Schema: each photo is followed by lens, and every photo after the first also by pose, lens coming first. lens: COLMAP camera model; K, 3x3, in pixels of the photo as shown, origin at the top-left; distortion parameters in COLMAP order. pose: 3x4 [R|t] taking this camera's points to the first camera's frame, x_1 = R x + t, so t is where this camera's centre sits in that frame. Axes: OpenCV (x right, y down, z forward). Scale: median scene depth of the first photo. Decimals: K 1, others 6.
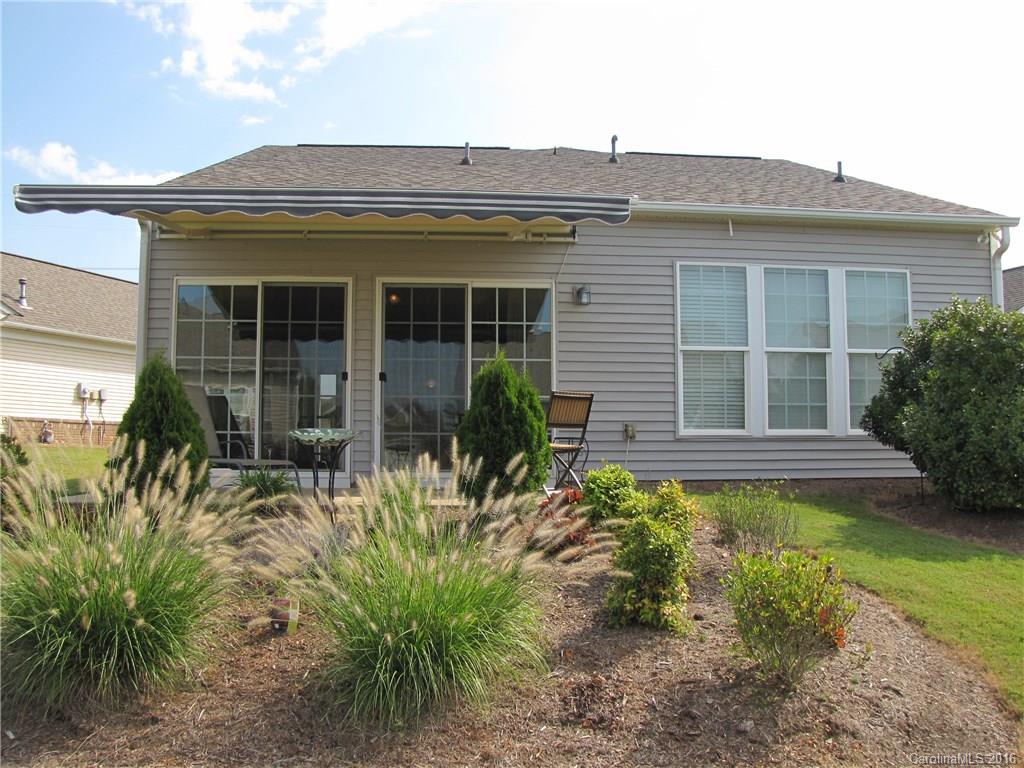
lens RADIAL K [[858.2, 0, 510.9], [0, 858.2, 399.8], [0, 0, 1]] dist [-0.189712, 0.169241]
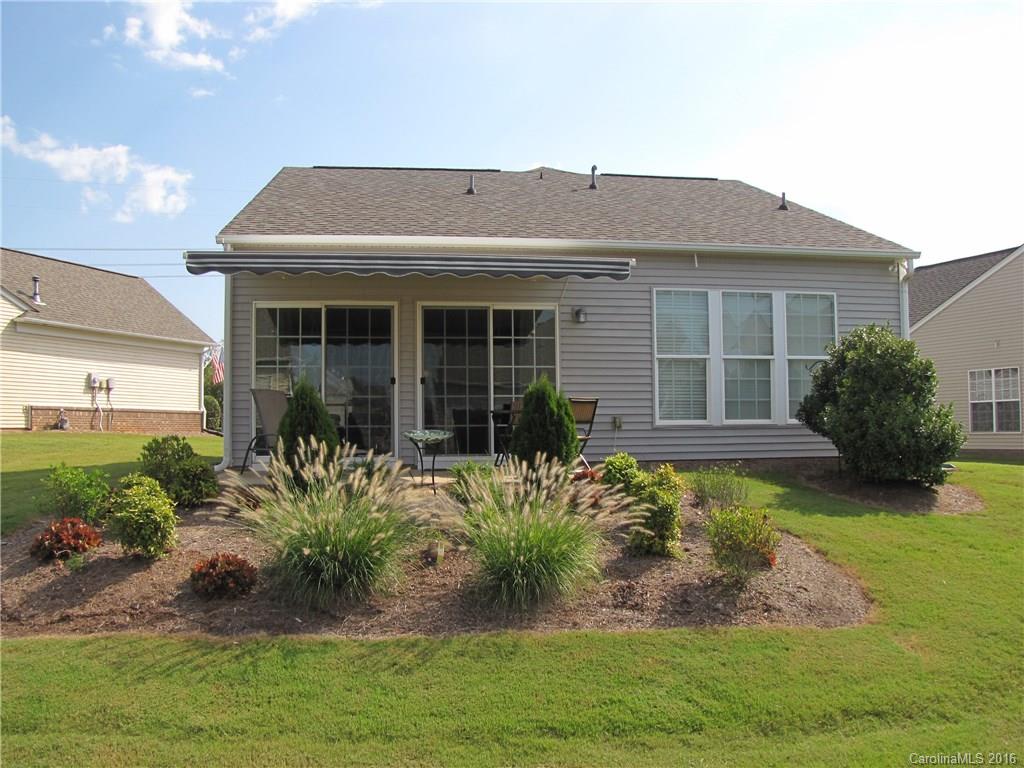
lens RADIAL K [[858.2, 0, 510.9], [0, 858.2, 399.8], [0, 0, 1]] dist [-0.189712, 0.169241]
pose [[0.998486, -0.007057, 0.054546, -0.115249], [0.005495, 0.999572, 0.028732, -0.044502], [-0.054726, -0.028389, 0.998098, -0.341777]]
